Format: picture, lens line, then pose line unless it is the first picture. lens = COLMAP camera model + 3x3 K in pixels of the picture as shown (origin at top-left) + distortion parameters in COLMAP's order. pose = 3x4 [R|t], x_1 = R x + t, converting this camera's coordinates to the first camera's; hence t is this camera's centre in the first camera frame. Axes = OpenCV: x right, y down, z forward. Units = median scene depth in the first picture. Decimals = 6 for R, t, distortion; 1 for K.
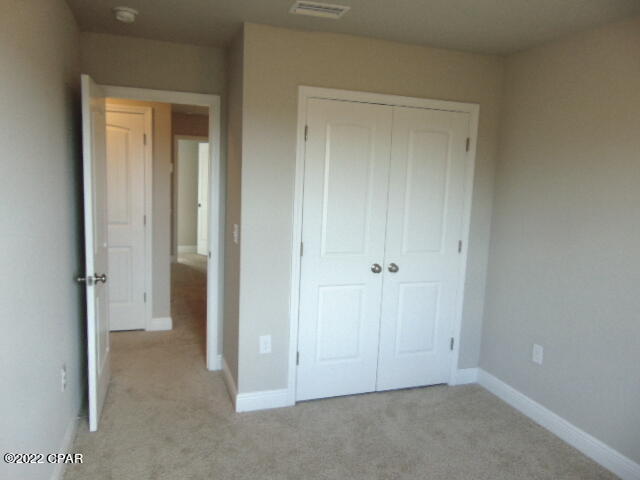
lens RADIAL K [[535.8, 0, 320.0], [0, 535.8, 240.0], [0, 0, 1]] dist [-0.002608, 0.000295]
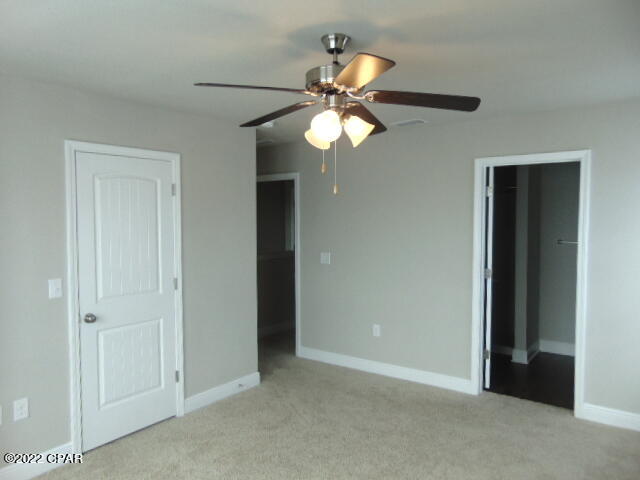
lens RADIAL K [[535.8, 0, 320.0], [0, 535.8, 240.0], [0, 0, 1]] dist [-0.002608, 0.000295]
pose [[0.807787, -0.076182, 0.584531, -0.201103], [0.120814, 0.991960, -0.037676, 0.001444], [-0.576961, 0.101053, 0.810496, -0.079077]]
